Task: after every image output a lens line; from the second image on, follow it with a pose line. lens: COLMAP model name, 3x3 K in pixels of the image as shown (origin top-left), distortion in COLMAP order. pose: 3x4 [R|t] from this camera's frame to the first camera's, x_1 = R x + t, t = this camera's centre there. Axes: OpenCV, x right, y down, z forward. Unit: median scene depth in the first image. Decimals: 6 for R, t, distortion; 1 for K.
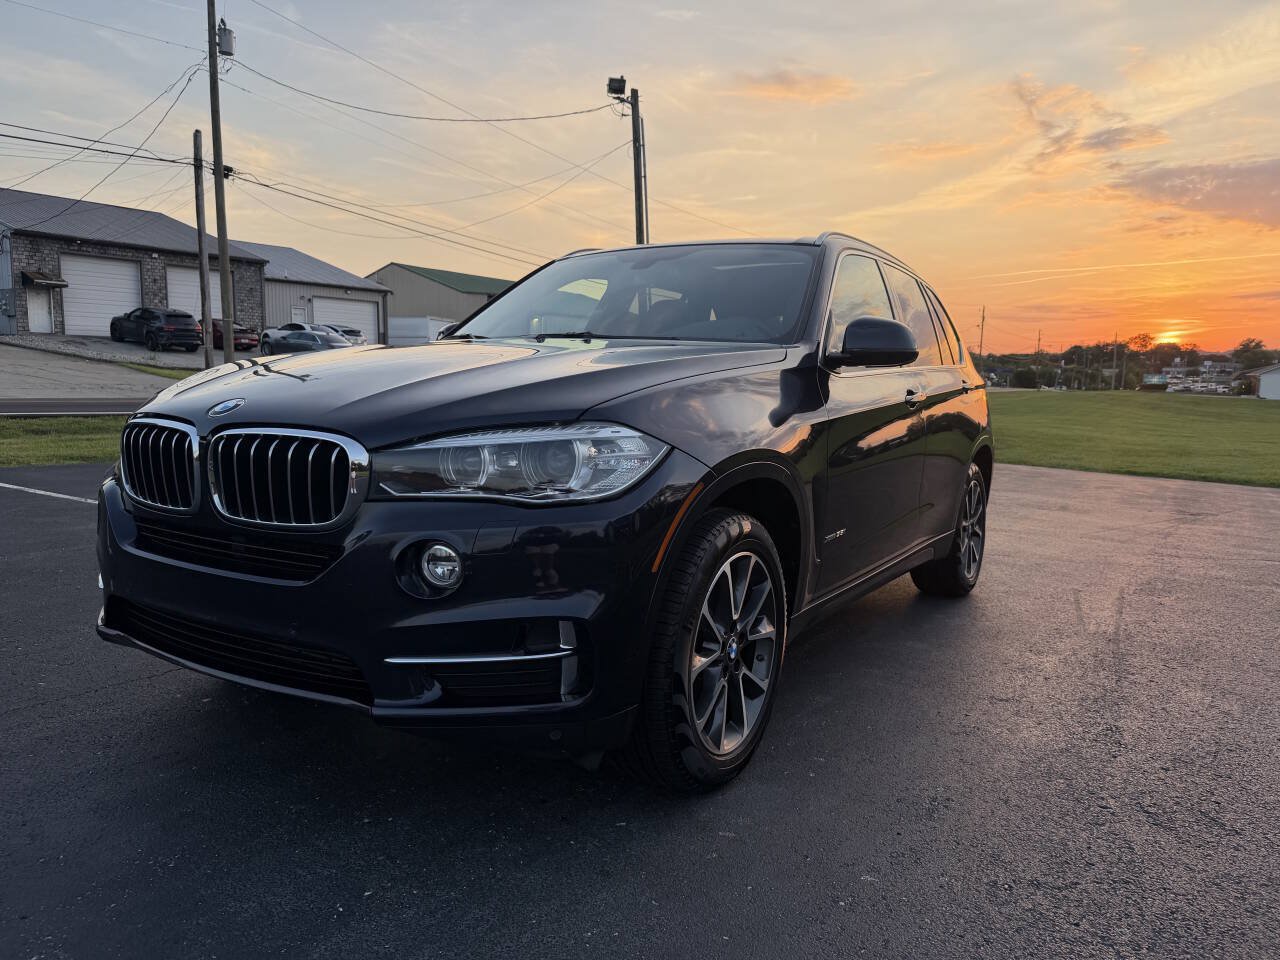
lens RADIAL K [[908.7, 0, 643.1], [0, 908.7, 481.4], [0, 0, 1]] dist [0.004942, -0.016633]
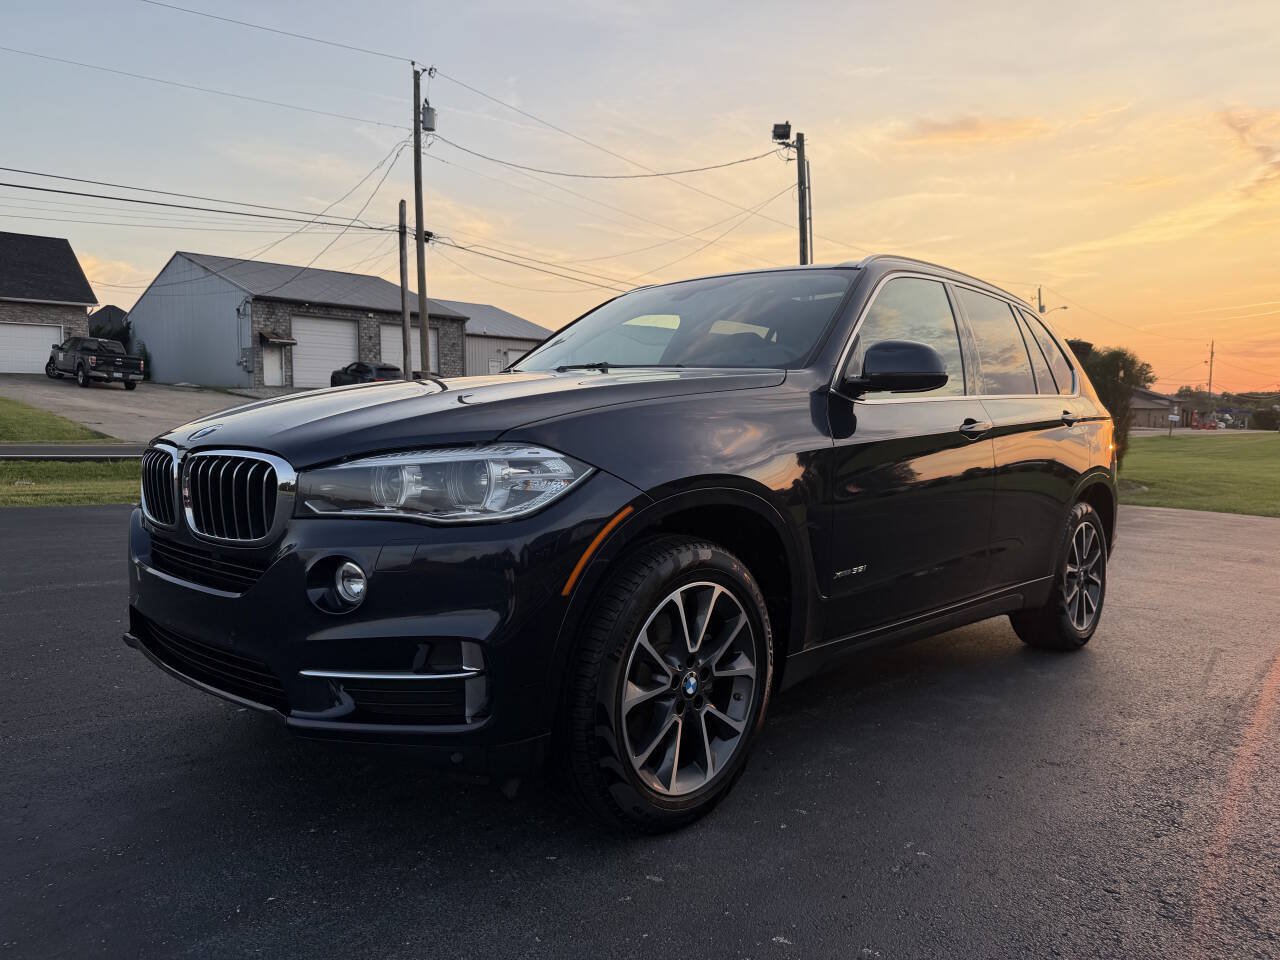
lens RADIAL K [[908.7, 0, 657.8], [0, 908.7, 482.9], [0, 0, 1]] dist [0.004942, -0.016633]
pose [[0.977720, 0.005066, -0.209852, 0.213102], [-0.015573, 0.998704, -0.048446, 0.016557], [0.209335, 0.050634, 0.976532, 0.041338]]
